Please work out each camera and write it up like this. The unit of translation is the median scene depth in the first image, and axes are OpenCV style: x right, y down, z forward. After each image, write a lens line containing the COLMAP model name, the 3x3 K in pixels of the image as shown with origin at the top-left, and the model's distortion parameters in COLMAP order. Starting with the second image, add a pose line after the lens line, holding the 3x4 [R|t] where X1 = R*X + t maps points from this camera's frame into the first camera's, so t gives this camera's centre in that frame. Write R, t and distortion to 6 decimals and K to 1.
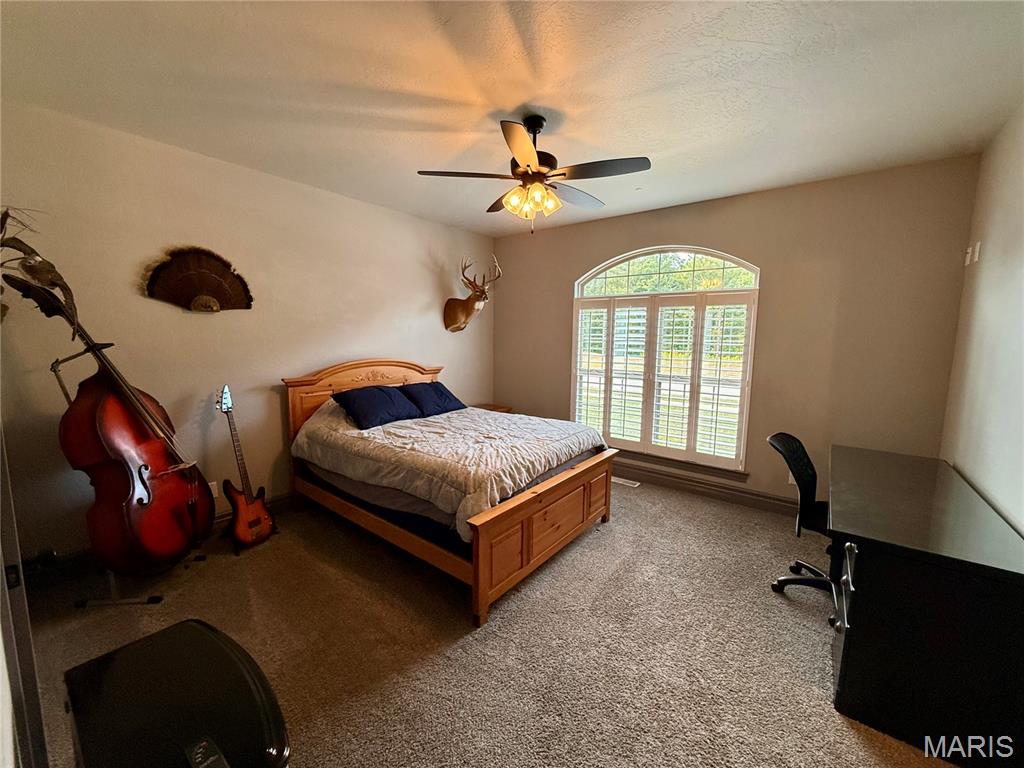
lens RADIAL K [[407.5, 0, 513.8], [0, 407.5, 384.5], [0, 0, 1]] dist [0.000303, -0.000045]
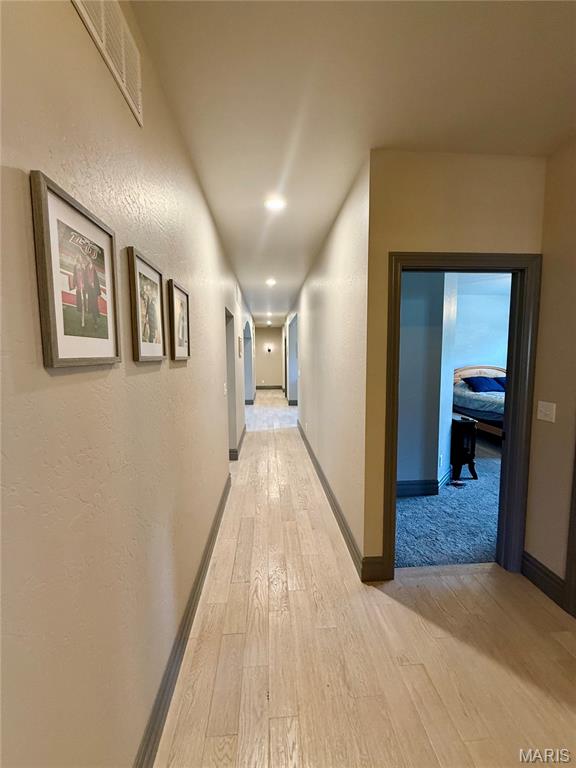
lens RADIAL K [[305.6, 0, 288.4], [0, 305.6, 382.1], [0, 0, 1]] dist [0.000303, -0.000045]
pose [[0.676890, 0.047289, -0.734564, 0.221302], [-0.072251, 0.997384, -0.002370, 0.135544], [0.732530, 0.054677, 0.678535, -1.108804]]
